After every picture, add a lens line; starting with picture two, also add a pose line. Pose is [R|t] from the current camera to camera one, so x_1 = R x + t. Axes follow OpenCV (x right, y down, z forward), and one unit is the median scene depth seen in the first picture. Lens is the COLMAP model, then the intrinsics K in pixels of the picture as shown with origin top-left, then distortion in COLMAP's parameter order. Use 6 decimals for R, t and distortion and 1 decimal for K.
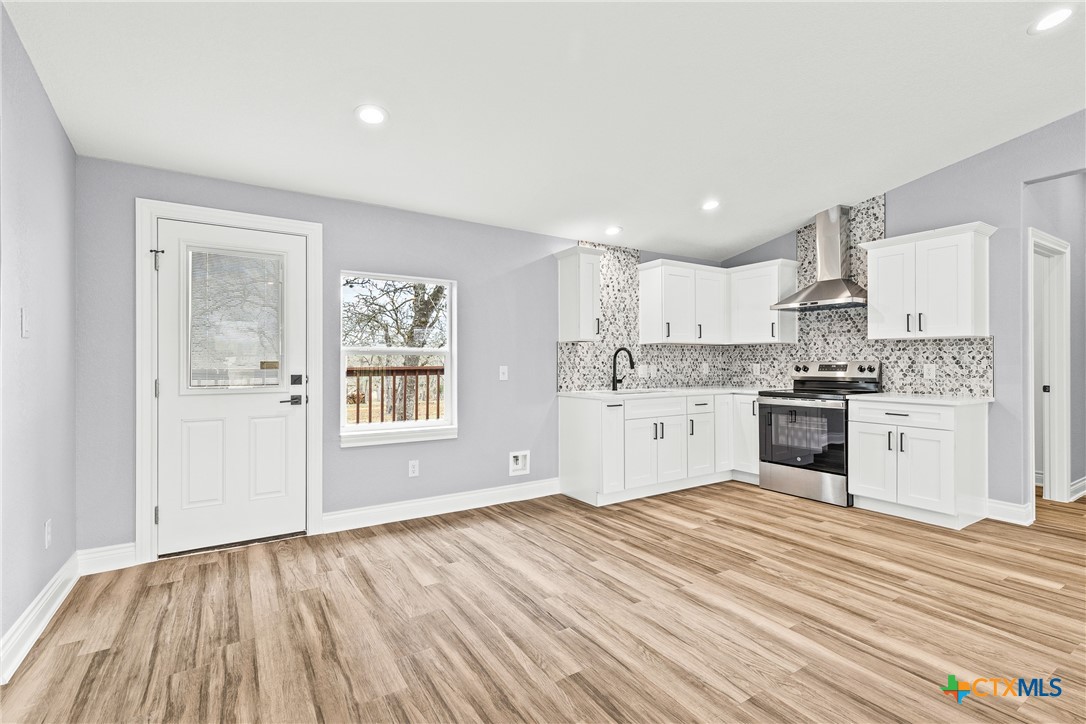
lens RADIAL K [[487.5, 0, 540.9], [0, 487.5, 355.7], [0, 0, 1]] dist [0.006378, -0.000129]
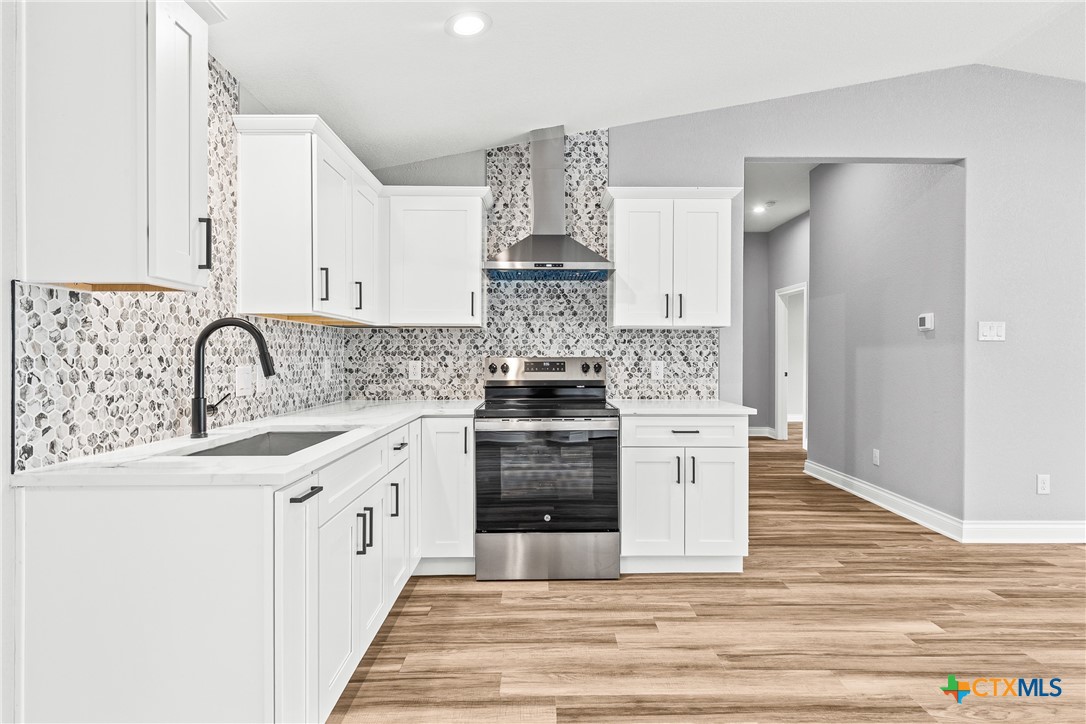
lens RADIAL K [[575.2, 0, 541.6], [0, 575.2, 355.2], [0, 0, 1]] dist [0.006809, 0.000226]
pose [[0.528482, 0.004651, 0.848932, -0.080002], [-0.013728, 0.999901, 0.003068, 0.006746], [-0.848833, -0.013275, 0.528494, 0.597528]]
